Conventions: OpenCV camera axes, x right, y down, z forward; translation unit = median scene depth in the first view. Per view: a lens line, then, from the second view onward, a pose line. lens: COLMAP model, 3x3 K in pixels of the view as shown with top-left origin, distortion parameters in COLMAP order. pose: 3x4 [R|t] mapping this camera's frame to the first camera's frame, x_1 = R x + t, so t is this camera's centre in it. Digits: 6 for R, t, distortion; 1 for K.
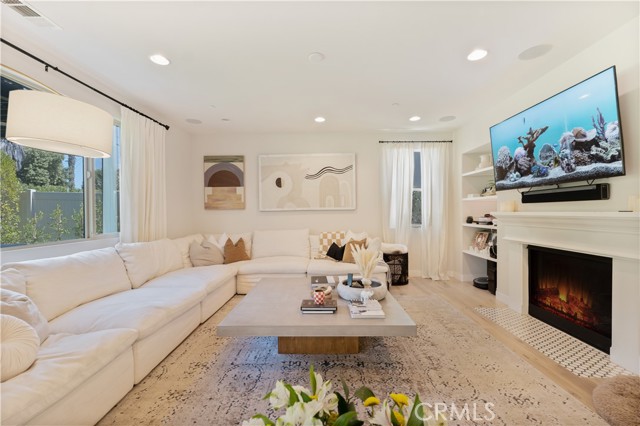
lens RADIAL K [[259.2, 0, 319.2], [0, 259.2, 220.6], [0, 0, 1]] dist [0.001815, 0.000043]
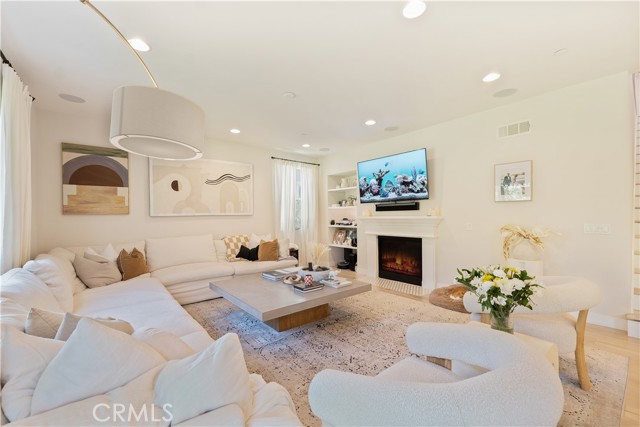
lens RADIAL K [[266.7, 0, 313.8], [0, 266.7, 213.4], [0, 0, 1]] dist [0.000609, 0.000132]
pose [[0.764918, 0.004392, 0.644113, -0.455736], [0.023542, 0.999118, -0.034770, -0.003158], [-0.643697, 0.041759, 0.764140, -0.052762]]
